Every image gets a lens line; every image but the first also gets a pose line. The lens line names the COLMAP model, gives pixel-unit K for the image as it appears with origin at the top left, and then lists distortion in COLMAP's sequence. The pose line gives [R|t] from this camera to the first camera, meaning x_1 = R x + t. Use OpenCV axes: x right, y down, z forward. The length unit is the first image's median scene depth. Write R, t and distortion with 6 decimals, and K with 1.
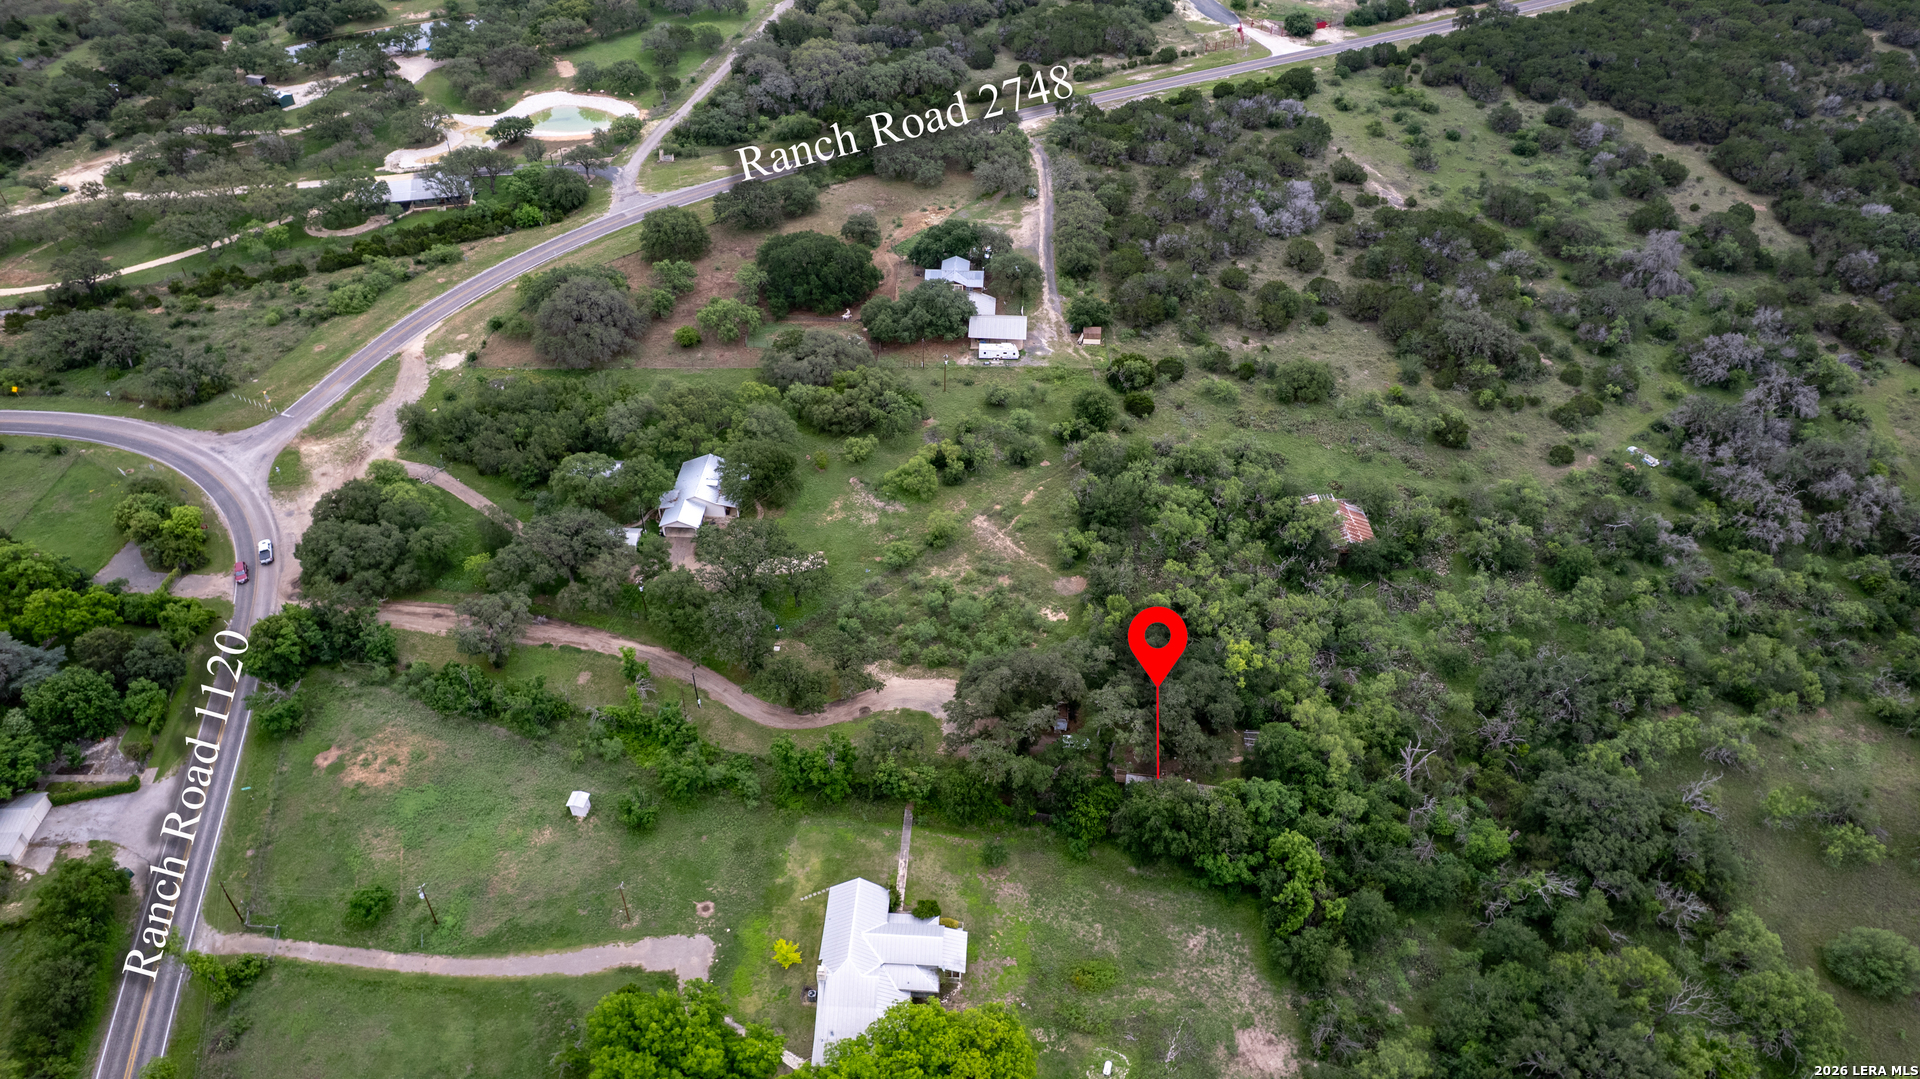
lens RADIAL K [[1228.4, 0, 956.3], [0, 1228.4, 548.6], [0, 0, 1]] dist [-0.082458, 0.072523]
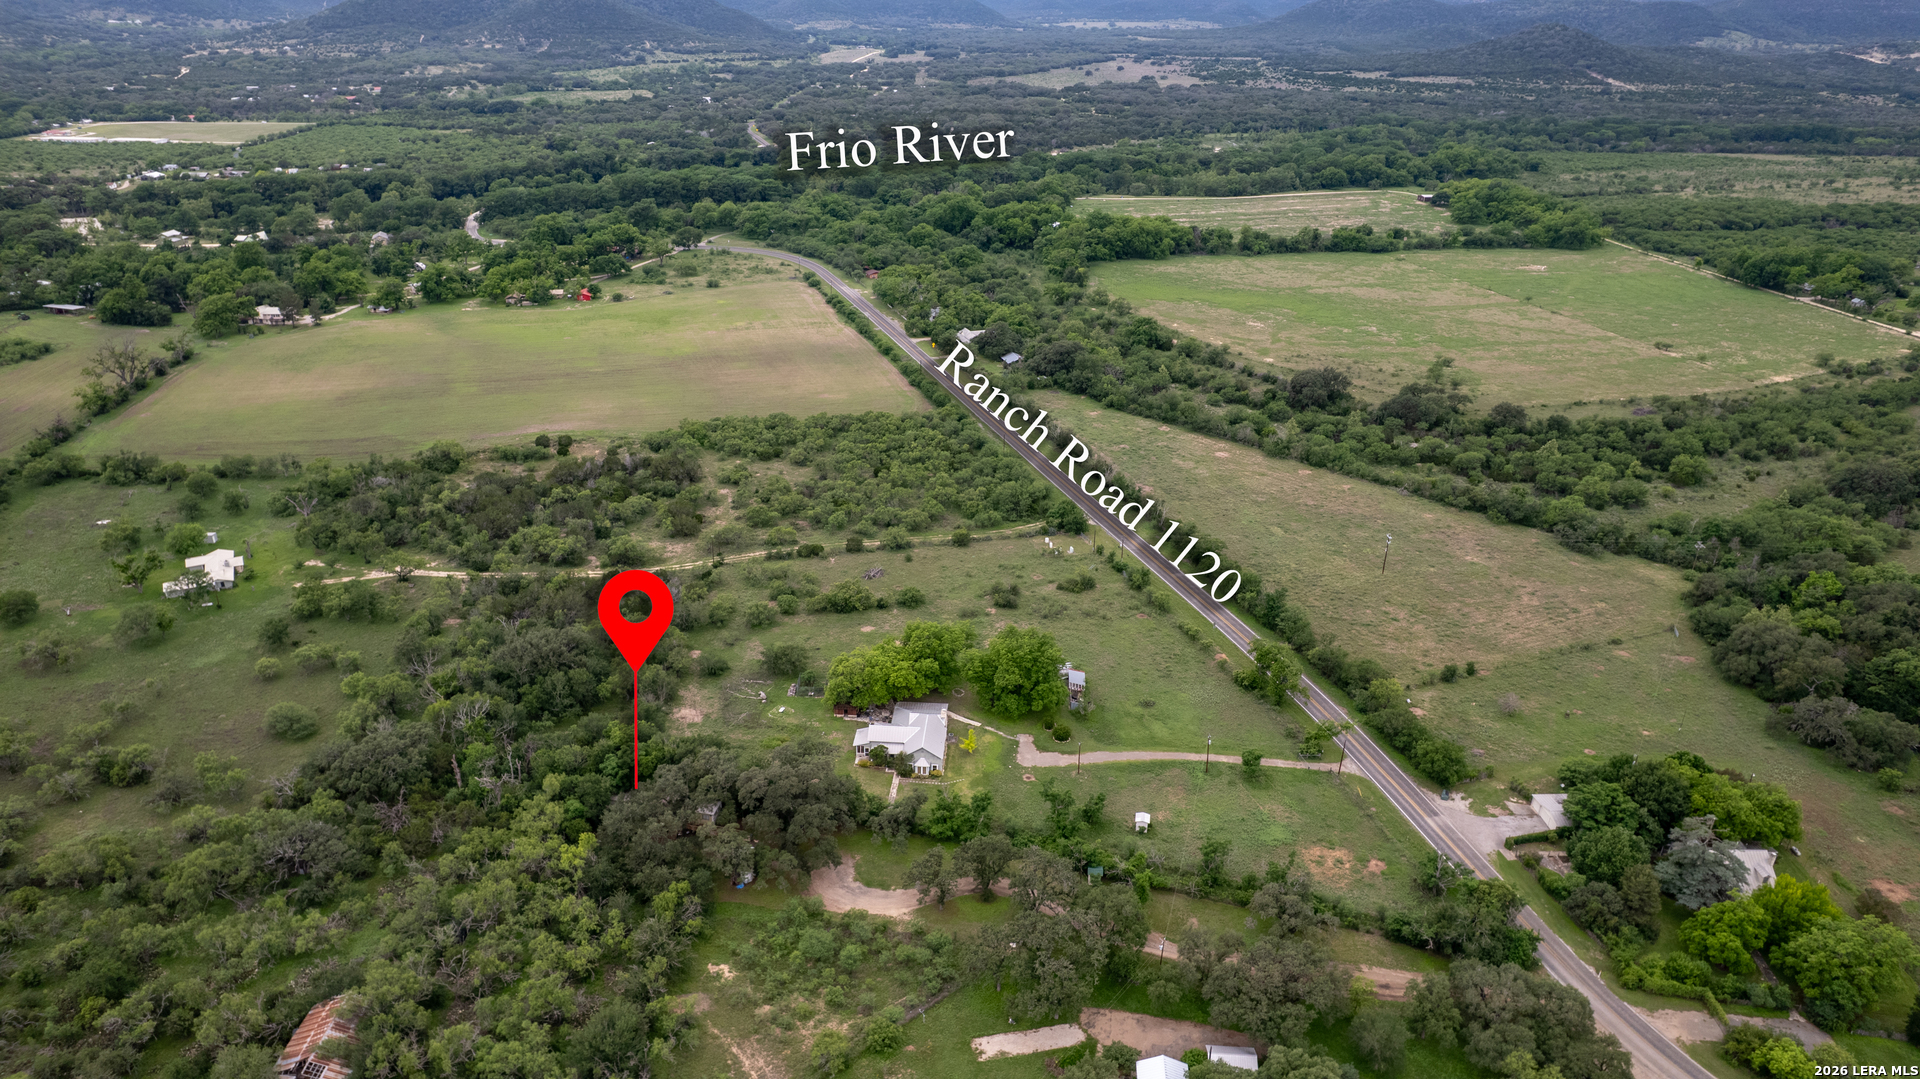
lens RADIAL K [[1228.4, 0, 956.3], [0, 1228.4, 548.6], [0, 0, 1]] dist [-0.082458, 0.072523]
pose [[-0.999546, -0.029976, 0.003020, -0.088873], [-0.009968, 0.423627, 0.905782, -0.891506], [-0.028431, 0.905340, -0.423734, 1.063381]]
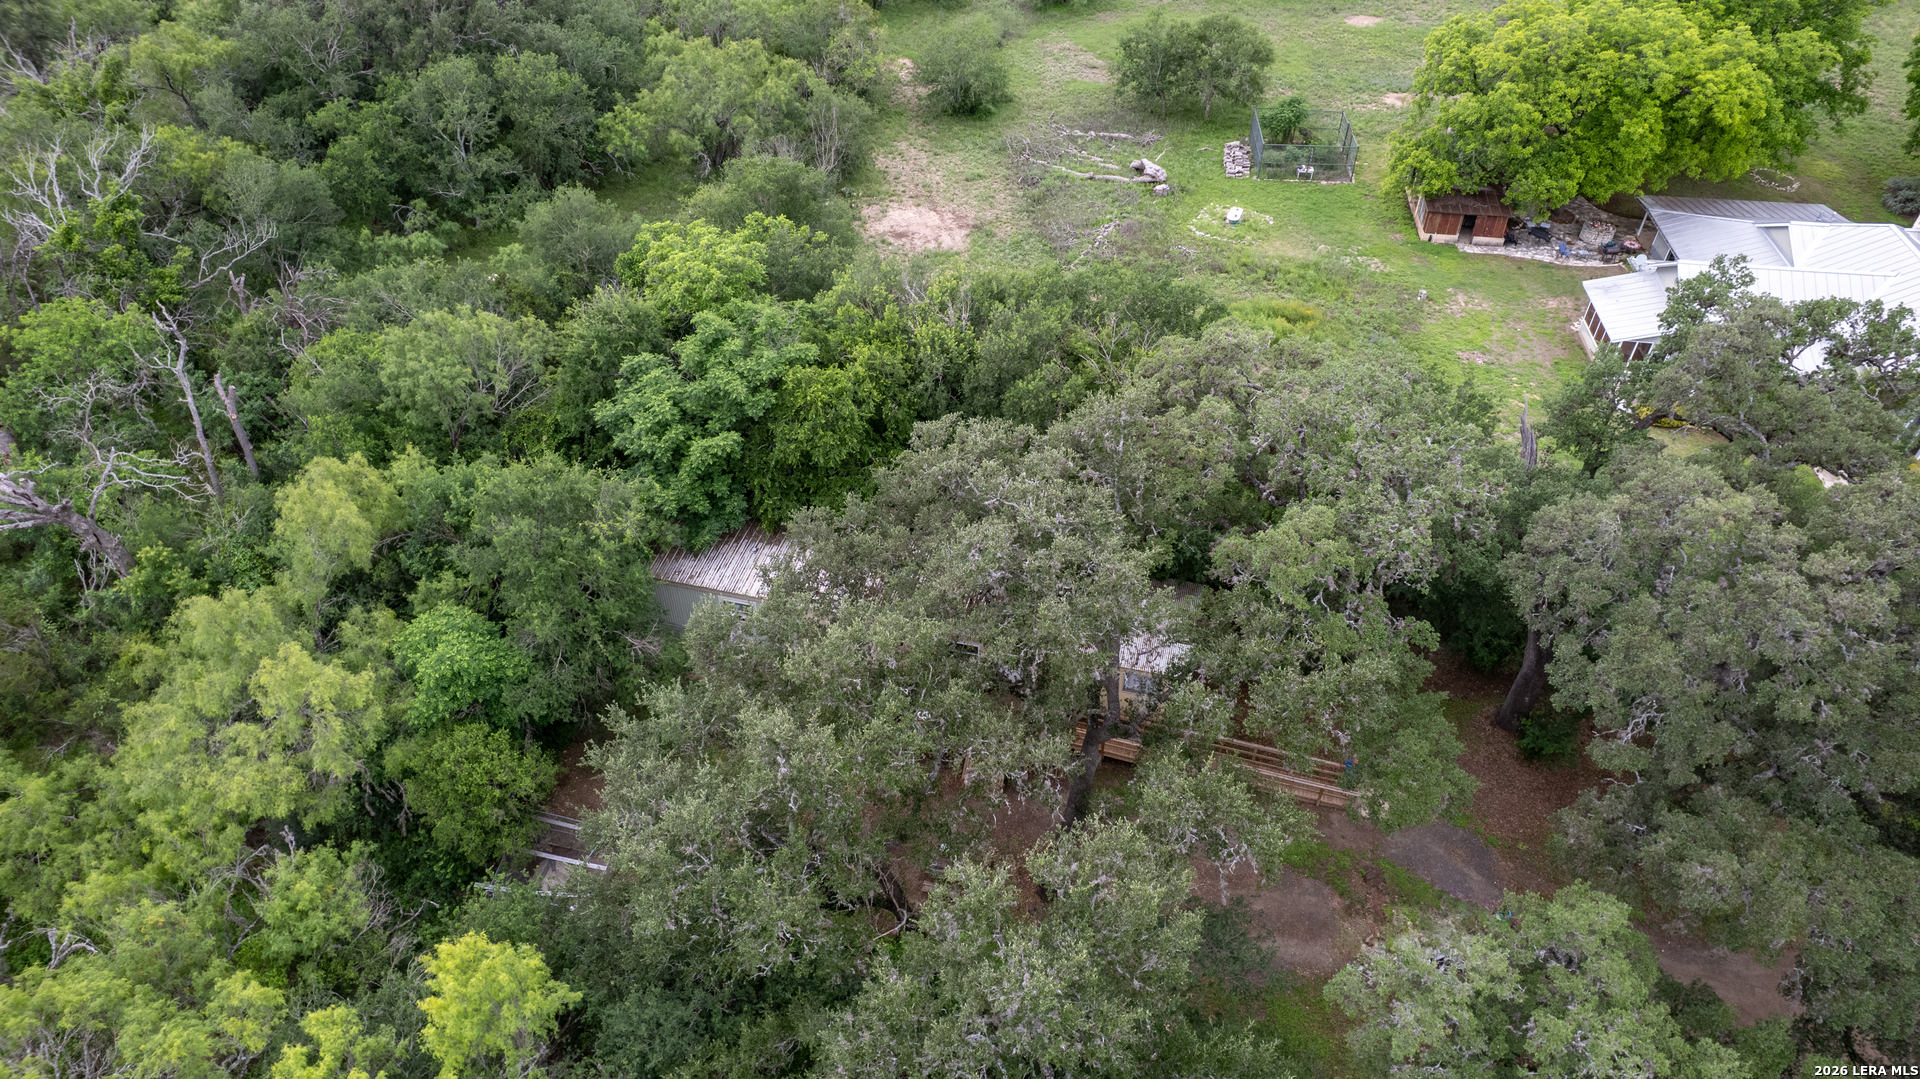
lens RADIAL K [[1228.4, 0, 956.3], [0, 1228.4, 548.6], [0, 0, 1]] dist [-0.082458, 0.072523]
pose [[-0.997486, -0.058802, 0.039548, 0.148110], [0.032182, 0.121330, 0.992090, -0.046716], [-0.063135, 0.990869, -0.119132, 0.836931]]
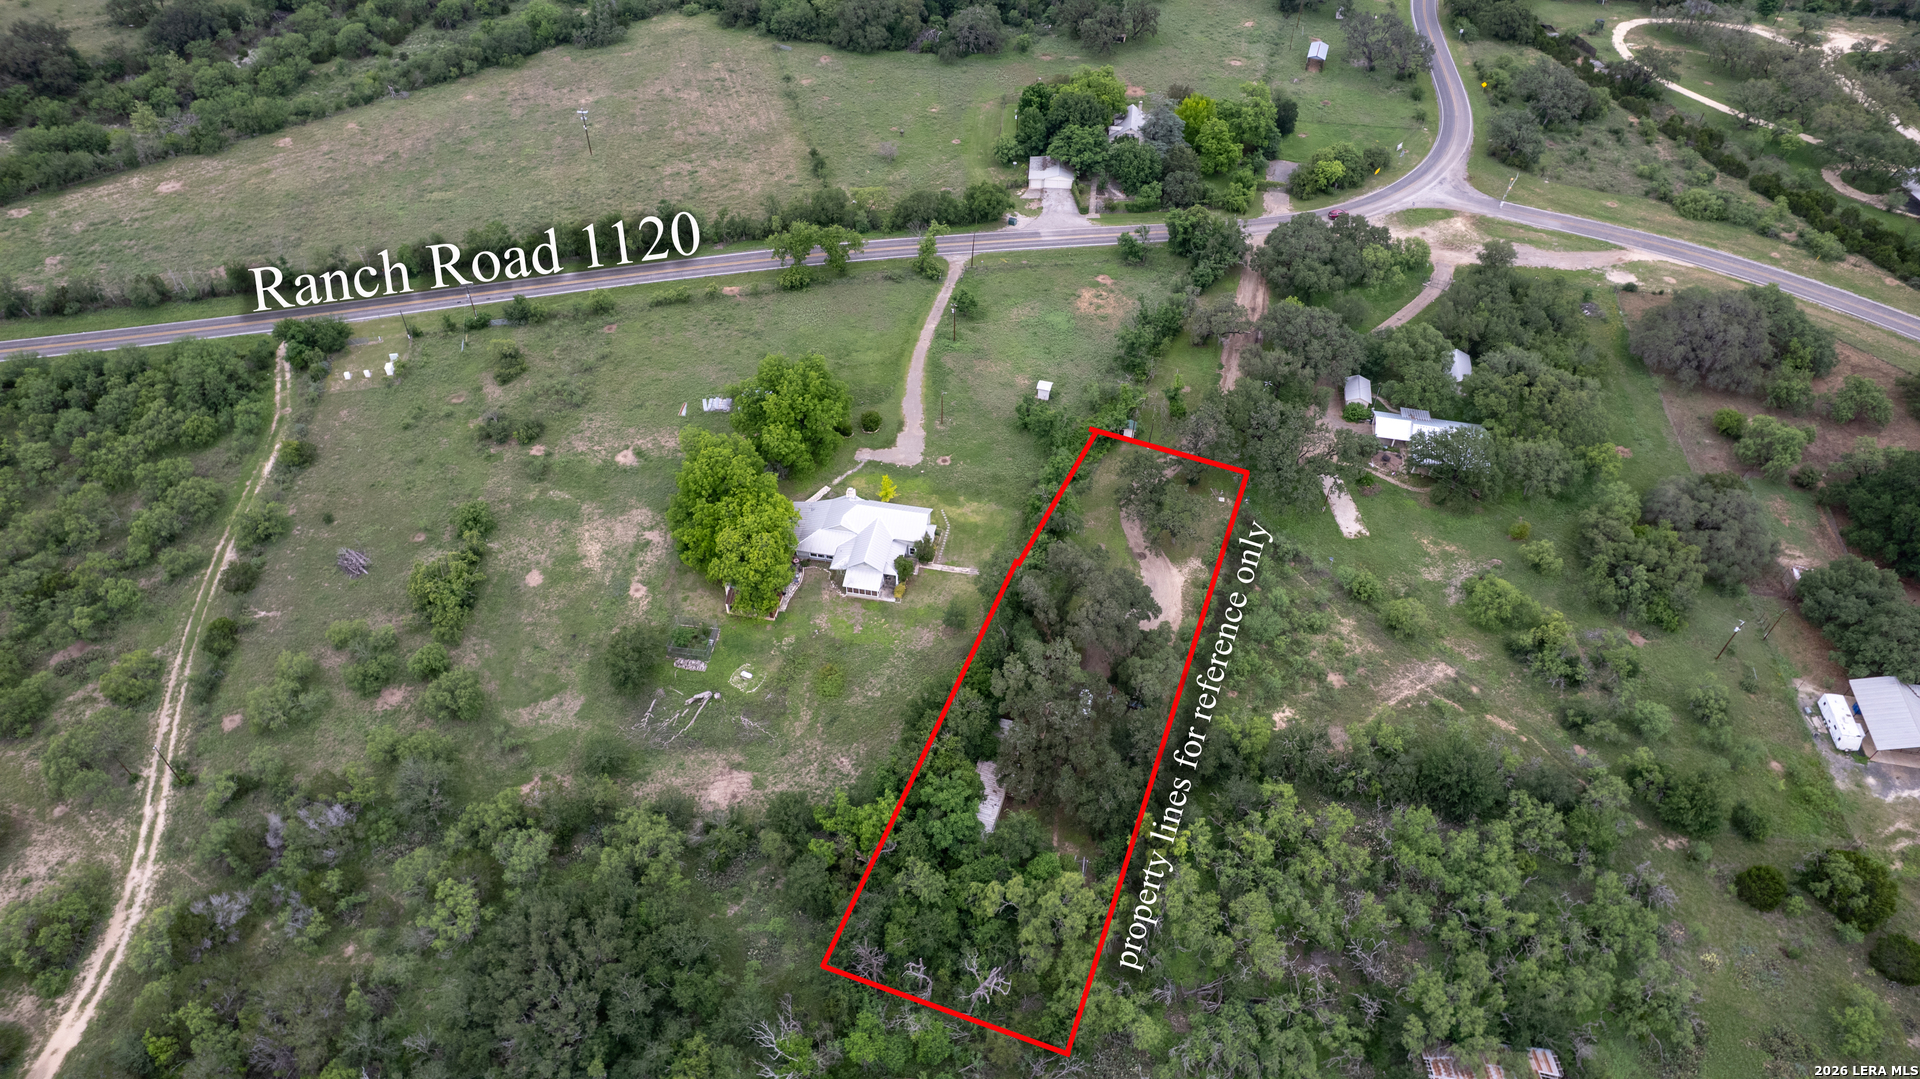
lens RADIAL K [[1228.4, 0, 956.3], [0, 1228.4, 548.6], [0, 0, 1]] dist [-0.082458, 0.072523]
pose [[-0.132005, 0.700762, -0.701076, 0.605022], [-0.649310, 0.473275, 0.595321, -0.349889], [0.748980, 0.533801, 0.392538, 0.418930]]
